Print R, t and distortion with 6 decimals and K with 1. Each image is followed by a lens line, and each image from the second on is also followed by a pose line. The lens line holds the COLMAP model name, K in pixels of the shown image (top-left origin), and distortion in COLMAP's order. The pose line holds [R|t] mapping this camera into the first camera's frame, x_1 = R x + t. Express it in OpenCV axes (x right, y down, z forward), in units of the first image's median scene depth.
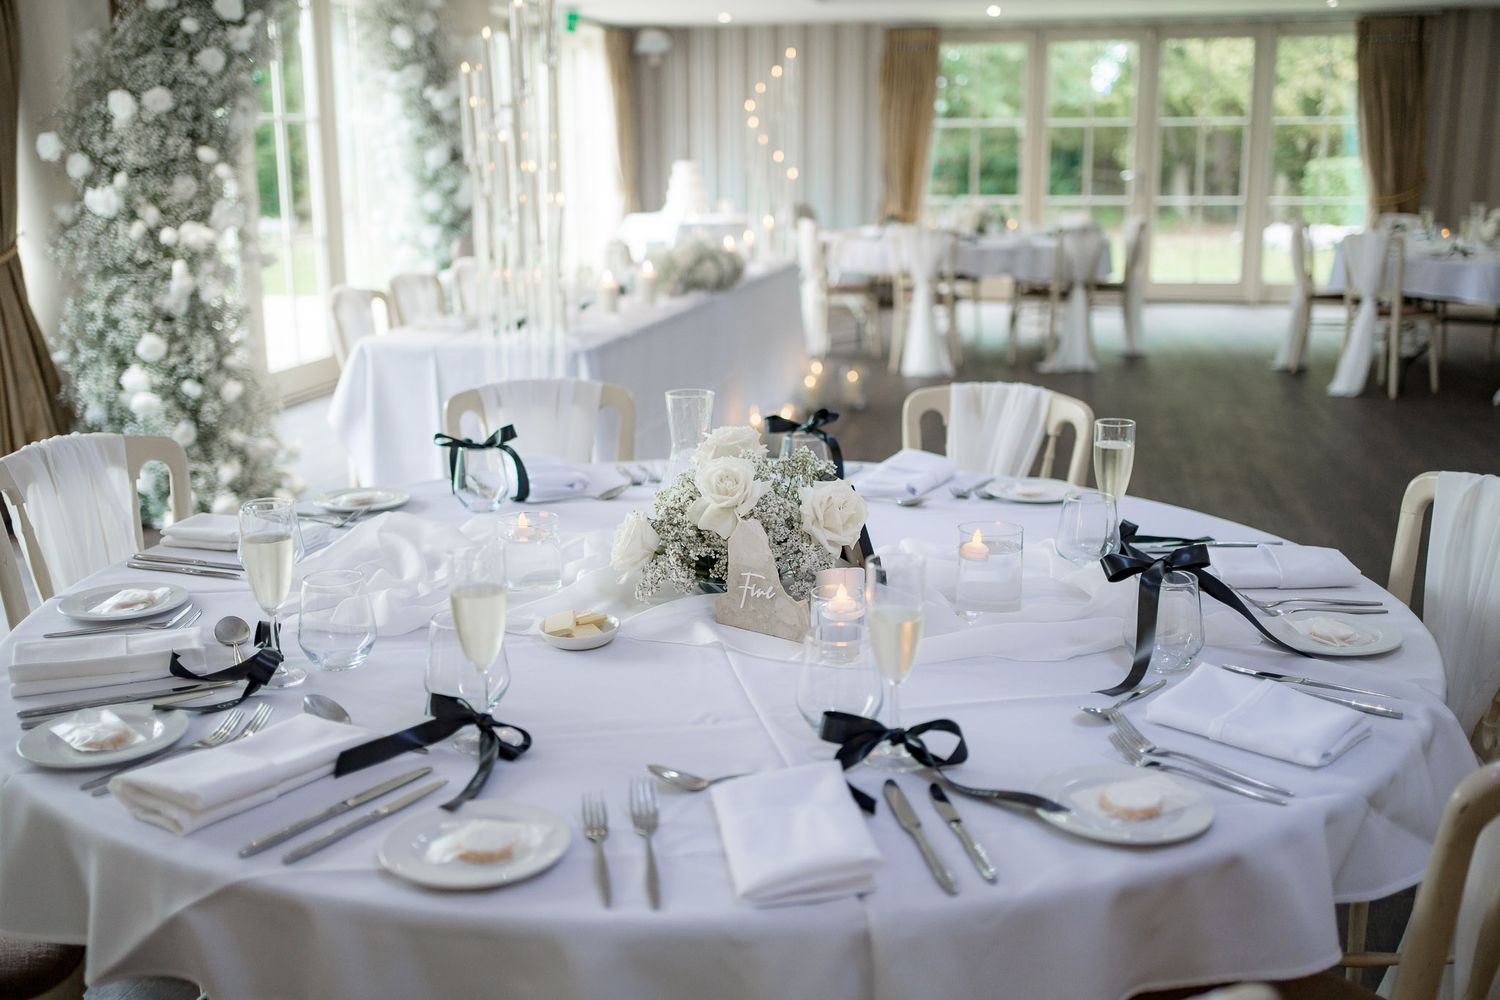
lens RADIAL K [[1496.1, 0, 753.7], [0, 1496.1, 496.5], [0, 0, 1]] dist [0.002233, 0.000000]
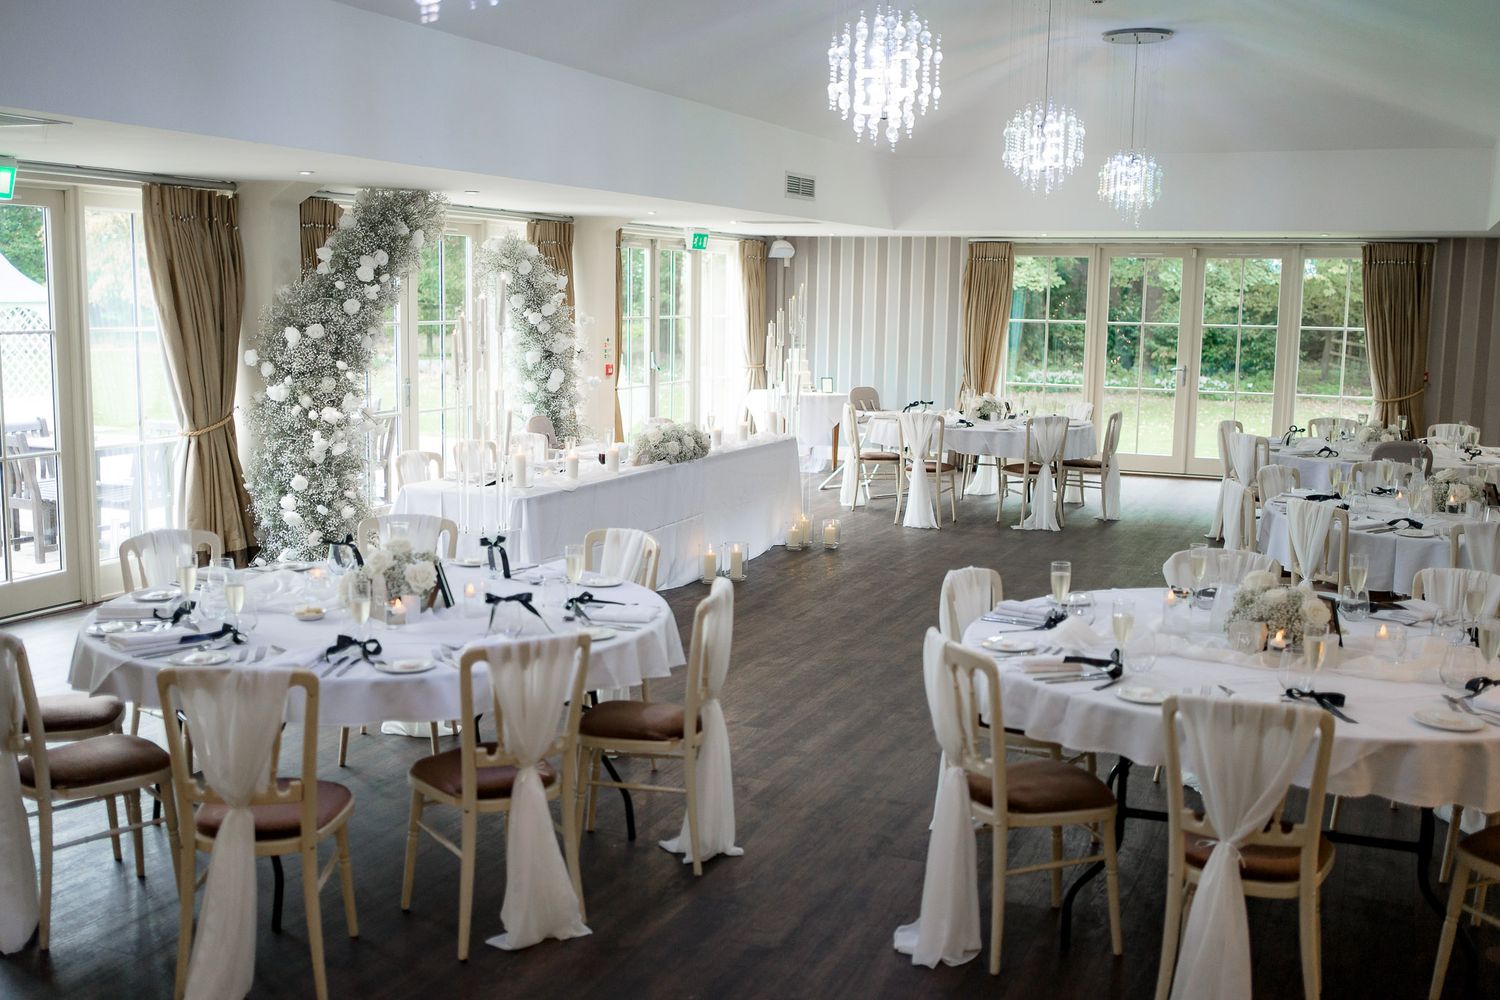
lens RADIAL K [[1496.1, 0, 746.4], [0, 1496.1, 500.8], [0, 0, 1]] dist [0.002233, 0.000000]
pose [[0.979110, 0.049727, -0.197155, 0.379305], [-0.067558, 0.994107, -0.084772, 0.022367], [0.191778, 0.096320, 0.976700, -0.464687]]
